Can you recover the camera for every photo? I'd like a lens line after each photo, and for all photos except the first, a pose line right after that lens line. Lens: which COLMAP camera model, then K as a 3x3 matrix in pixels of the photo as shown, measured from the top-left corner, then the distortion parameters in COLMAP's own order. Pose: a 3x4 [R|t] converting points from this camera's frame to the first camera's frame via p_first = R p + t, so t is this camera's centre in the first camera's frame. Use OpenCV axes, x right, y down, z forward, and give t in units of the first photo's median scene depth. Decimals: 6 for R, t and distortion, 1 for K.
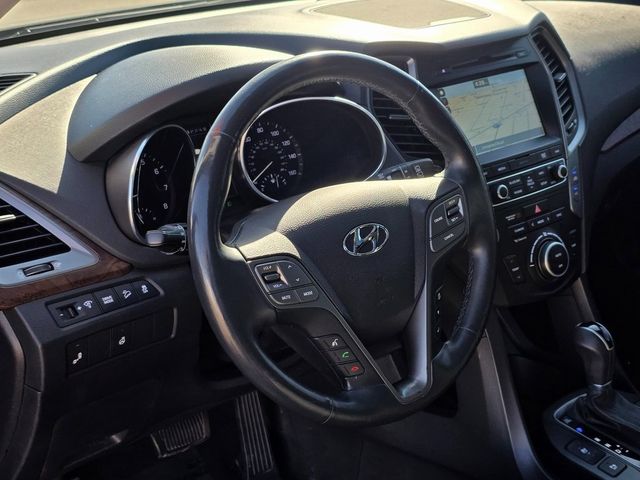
lens RADIAL K [[897.5, 0, 320.0], [0, 897.5, 240.0], [0, 0, 1]] dist [0.026438, 0.037837]
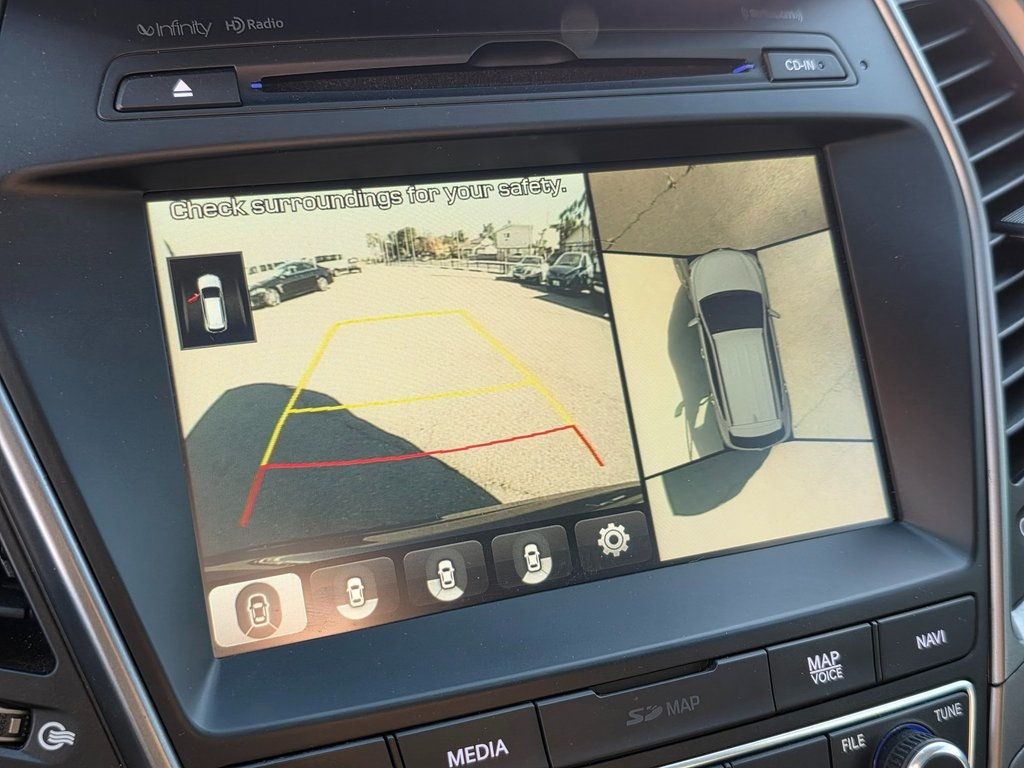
lens RADIAL K [[1297.7, 0, 512.0], [0, 1297.7, 384.0], [0, 0, 1]] dist [0.150698, -0.529102]
pose [[0.964497, 0.124479, -0.232919, 0.243255], [-0.134664, 0.990487, -0.028286, -0.131294], [0.227182, 0.058648, 0.972085, 0.750697]]
